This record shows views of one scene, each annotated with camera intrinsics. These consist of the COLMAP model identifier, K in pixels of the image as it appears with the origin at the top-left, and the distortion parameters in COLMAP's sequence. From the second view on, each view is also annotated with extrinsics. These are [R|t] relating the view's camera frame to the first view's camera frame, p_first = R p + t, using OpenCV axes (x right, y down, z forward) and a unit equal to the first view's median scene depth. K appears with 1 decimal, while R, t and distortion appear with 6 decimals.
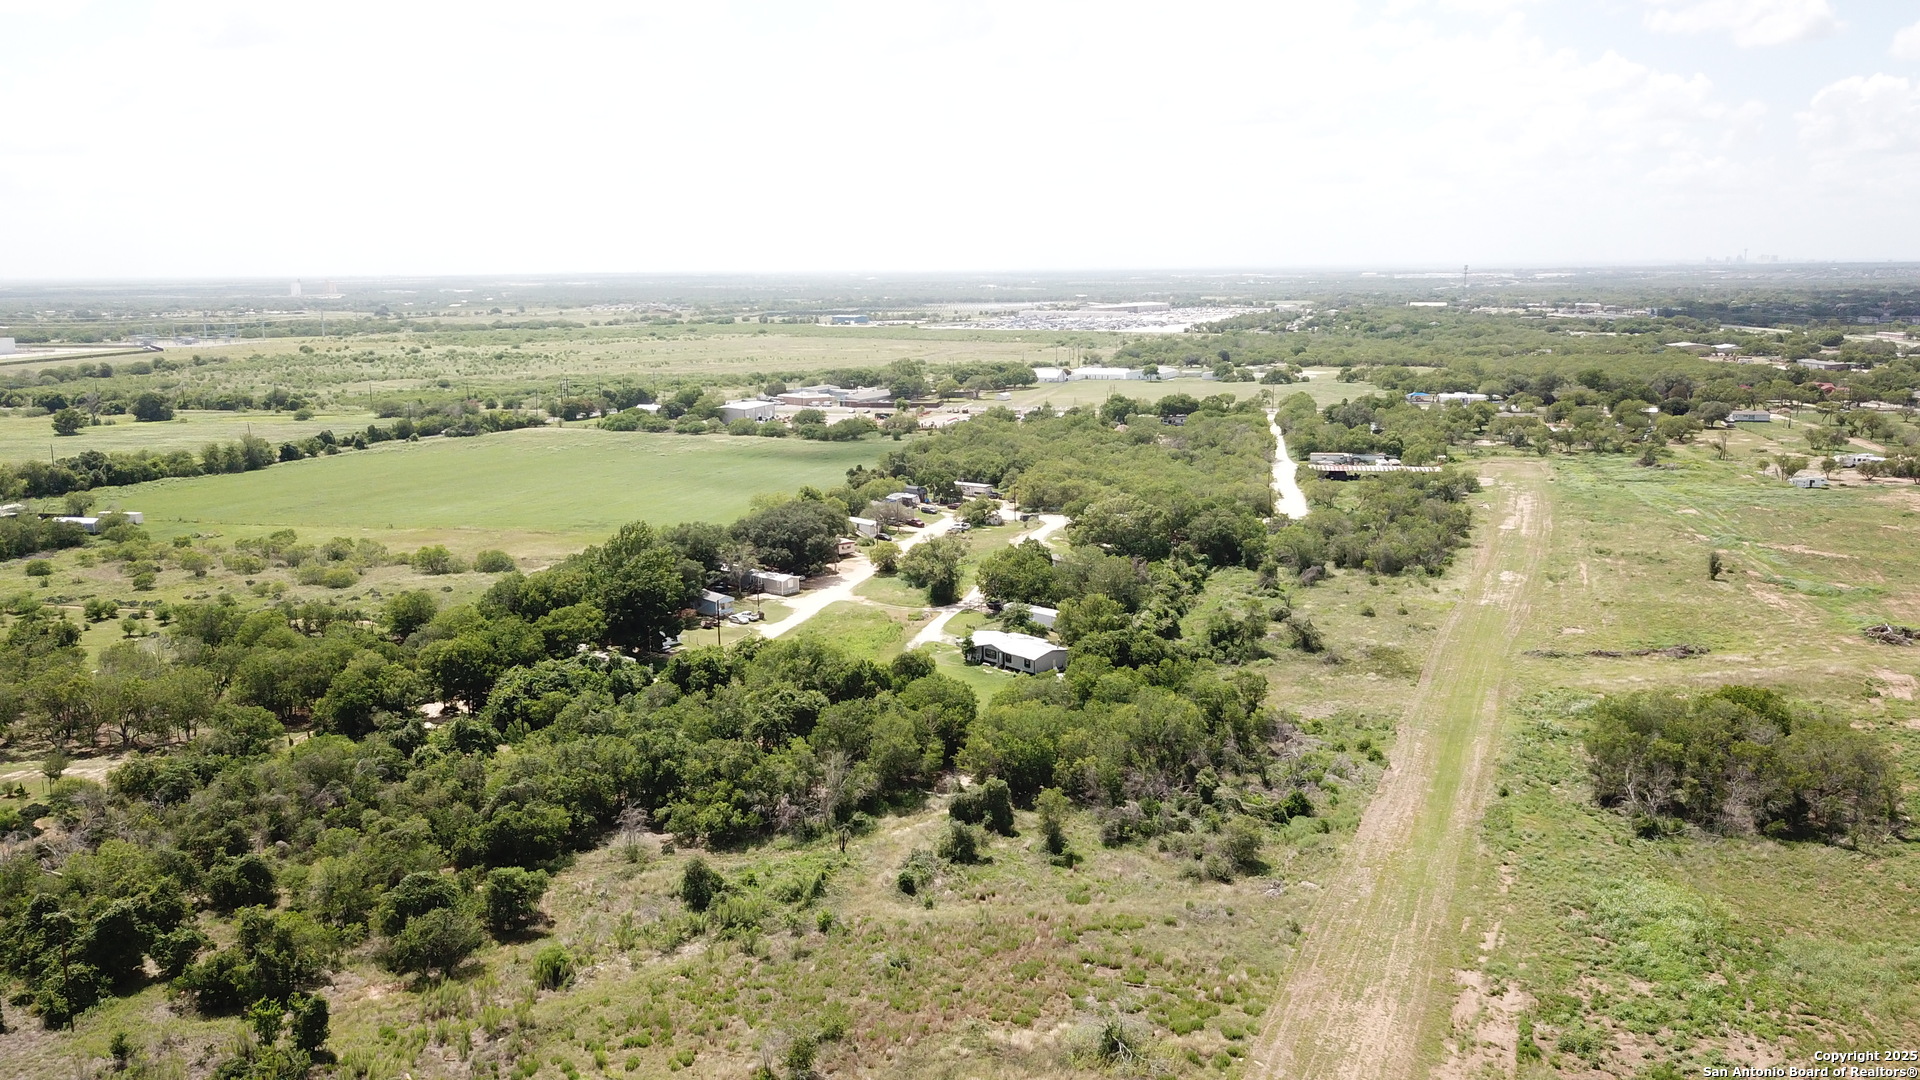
lens RADIAL K [[1469.9, 0, 960.0], [0, 1469.9, 540.0], [0, 0, 1]] dist [0.001275, 0.001738]
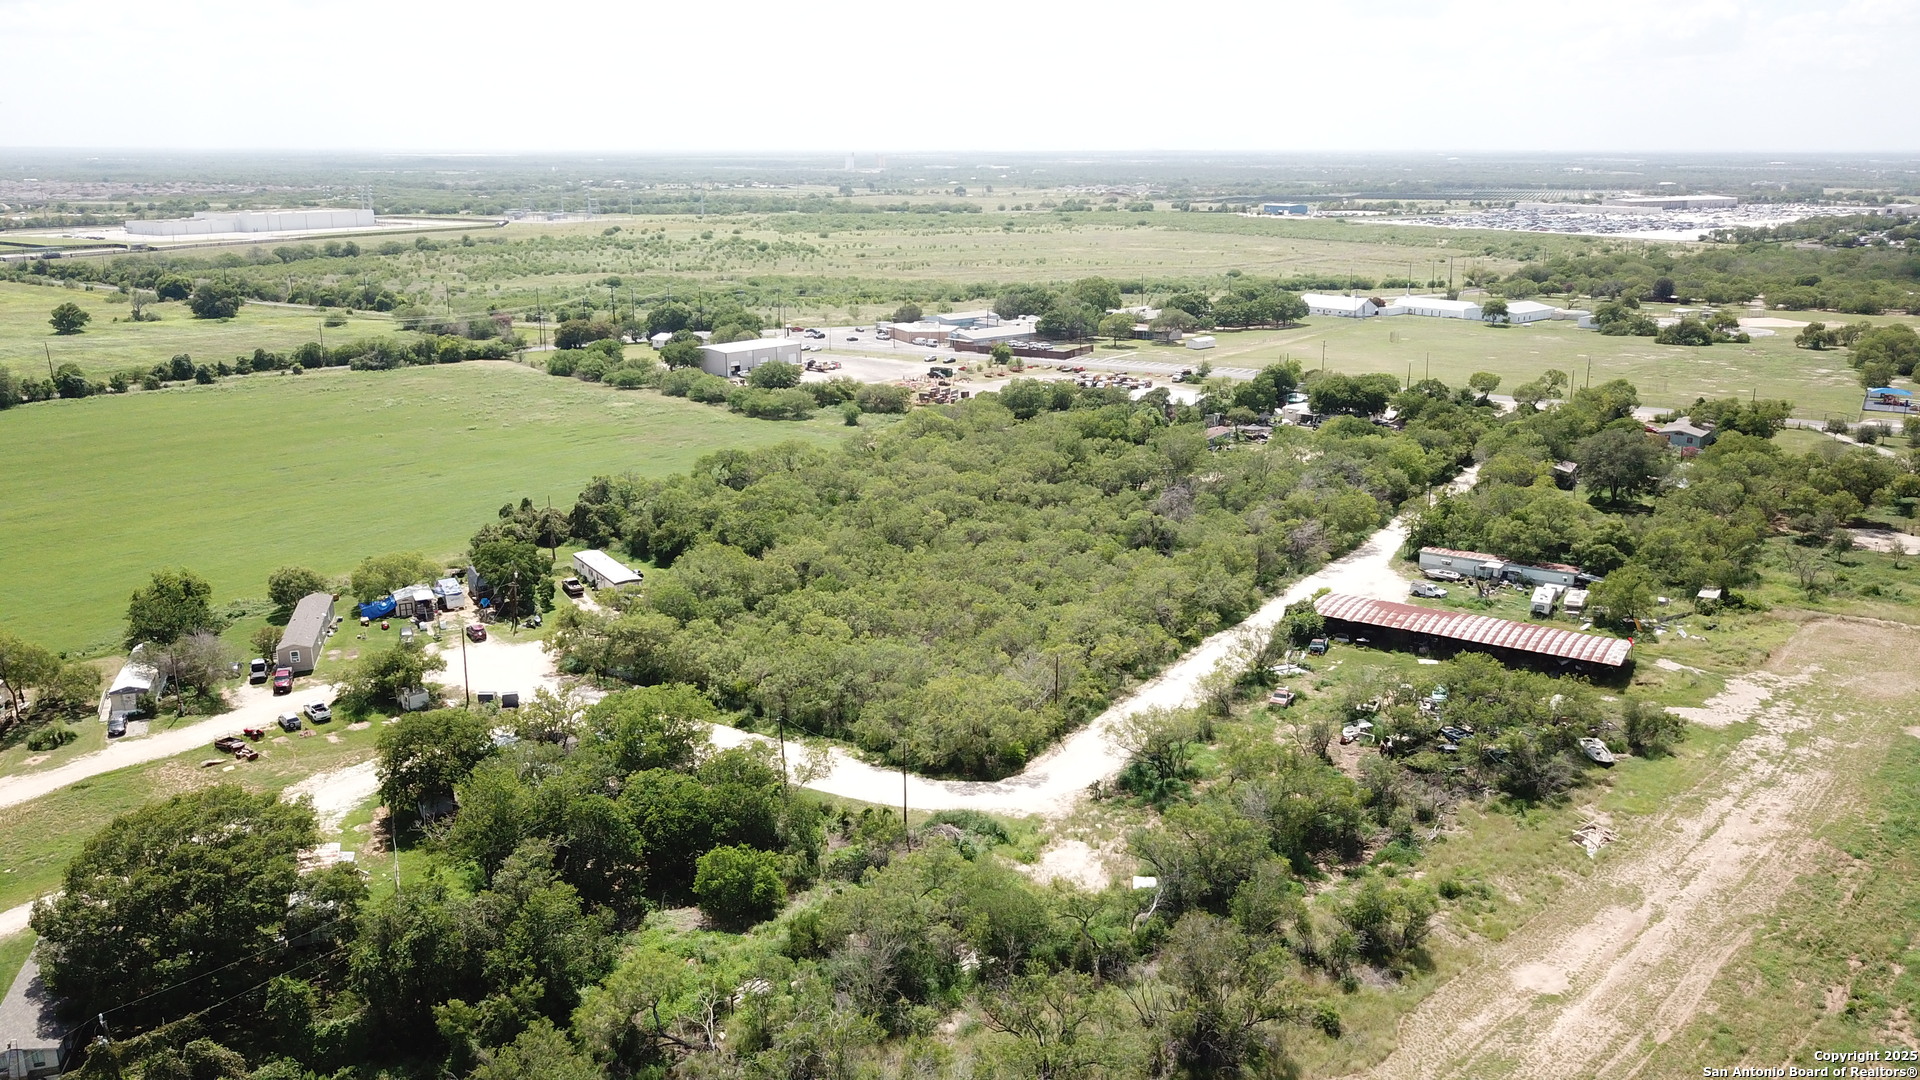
lens RADIAL K [[1469.9, 0, 960.0], [0, 1469.9, 540.0], [0, 0, 1]] dist [0.001275, 0.001738]
pose [[0.925999, 0.107149, -0.362001, 0.252497], [-0.078239, 0.992527, 0.093642, -0.089423], [0.369329, -0.058390, 0.927462, 0.471305]]
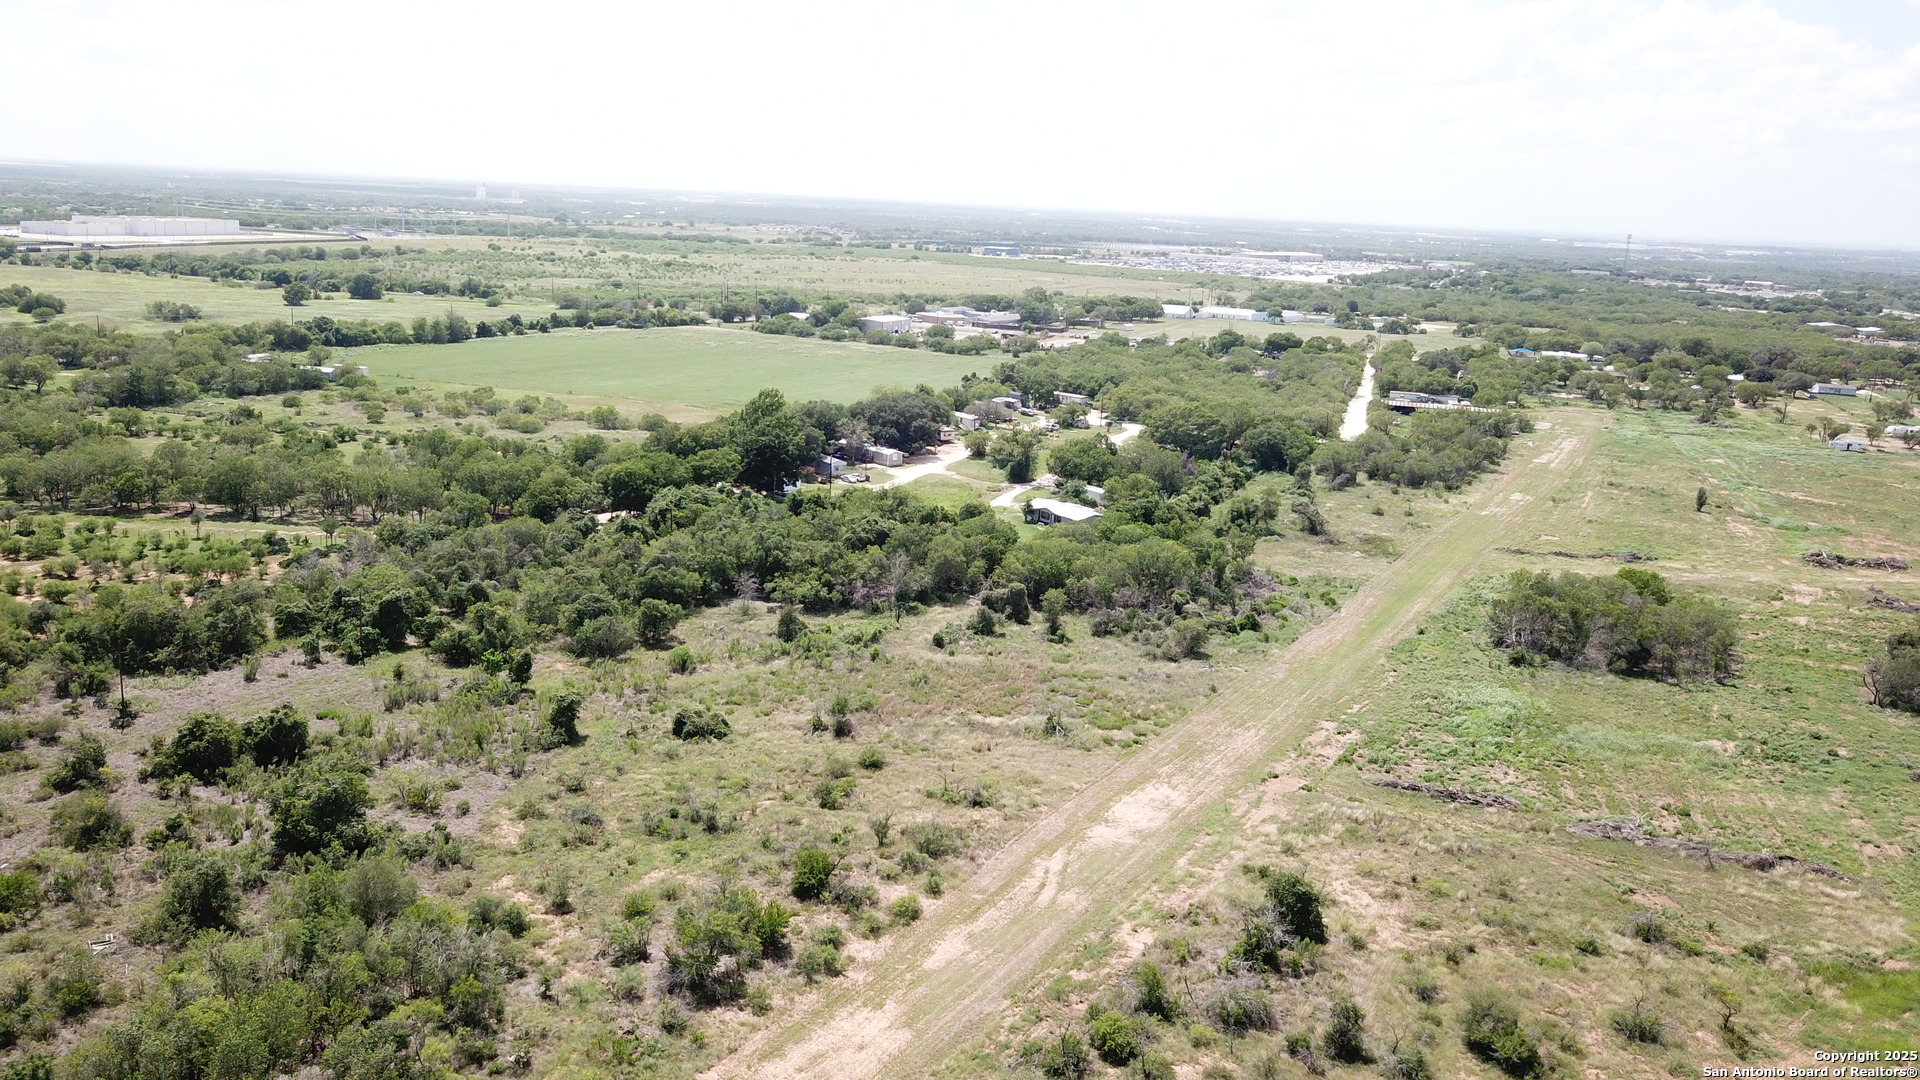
lens RADIAL K [[1469.9, 0, 960.0], [0, 1469.9, 540.0], [0, 0, 1]] dist [0.001275, 0.001738]
pose [[0.992273, 0.079537, -0.095230, 0.032556], [-0.075553, 0.996138, 0.044740, 0.023814], [0.098421, -0.037199, 0.994449, -0.106624]]
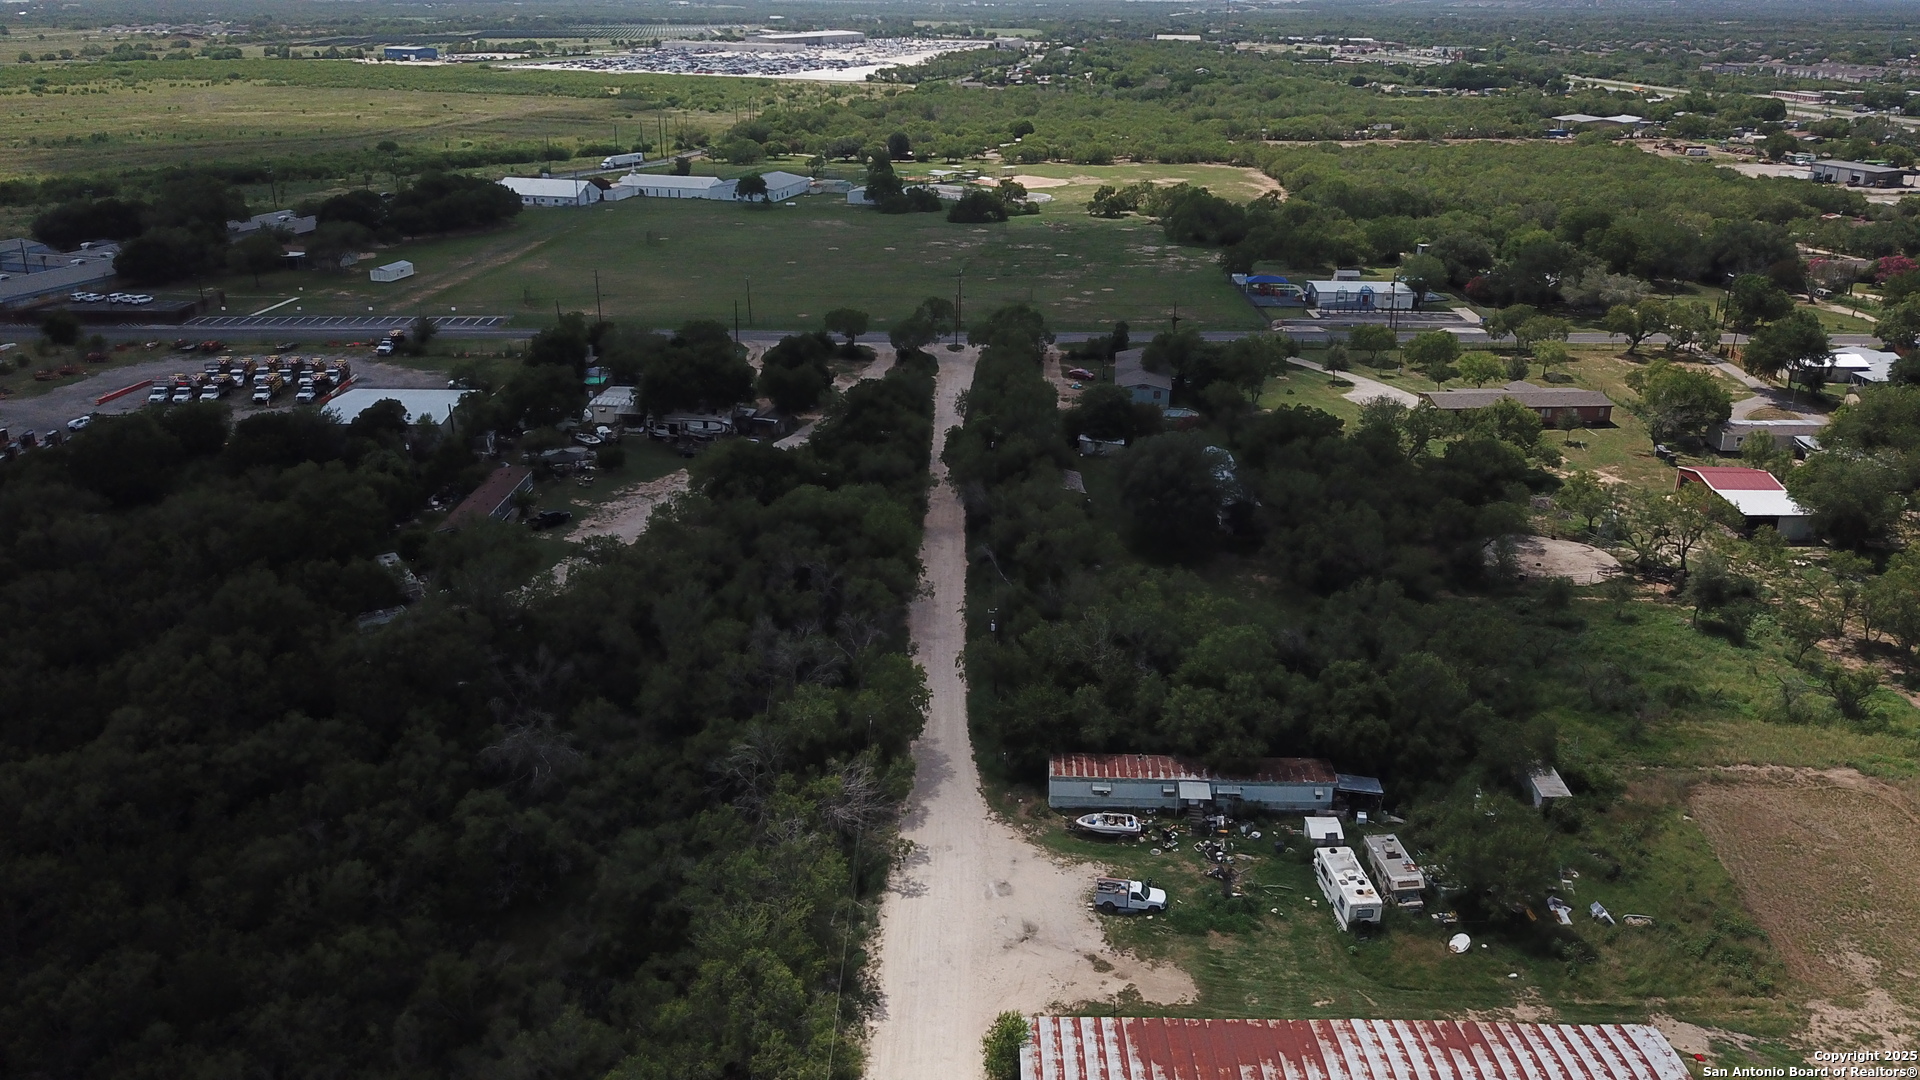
lens RADIAL K [[1469.9, 0, 960.0], [0, 1469.9, 540.0], [0, 0, 1]] dist [0.001275, 0.001738]
pose [[0.983520, -0.049413, 0.173917, 0.169013], [0.017760, 0.983681, 0.179045, -0.133927], [-0.179925, -0.173006, 0.968347, 0.715009]]
